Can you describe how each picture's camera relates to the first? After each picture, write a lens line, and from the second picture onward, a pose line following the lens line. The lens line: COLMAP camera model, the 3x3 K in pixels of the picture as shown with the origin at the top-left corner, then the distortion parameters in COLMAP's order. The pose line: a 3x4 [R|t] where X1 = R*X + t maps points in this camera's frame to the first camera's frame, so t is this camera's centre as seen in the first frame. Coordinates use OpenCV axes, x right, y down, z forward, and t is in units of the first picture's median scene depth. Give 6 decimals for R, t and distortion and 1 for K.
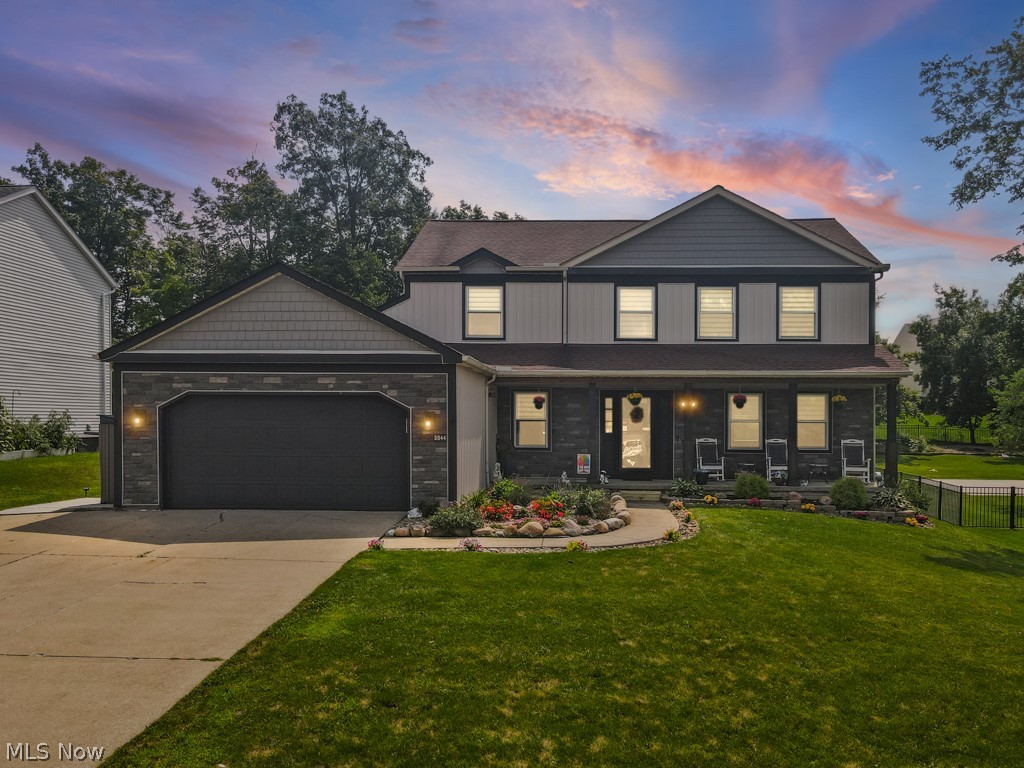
lens RADIAL K [[852.4, 0, 512.0], [0, 852.4, 384.0], [0, 0, 1]] dist [0.010730, 0.015824]
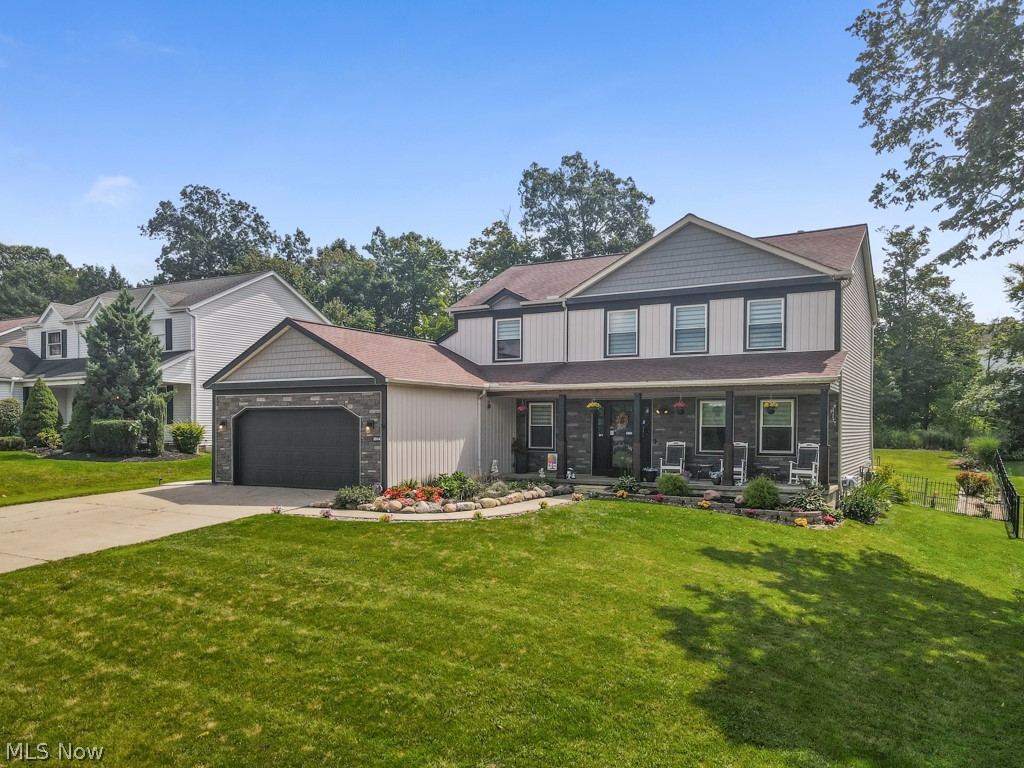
lens RADIAL K [[768.8, 0, 512.0], [0, 768.8, 384.0], [0, 0, 1]] dist [0.013205, 0.003509]
pose [[0.888409, -0.029476, -0.458104, 0.494167], [0.022723, 0.999537, -0.020247, 0.003855], [0.458489, 0.007578, 0.888668, 0.004397]]
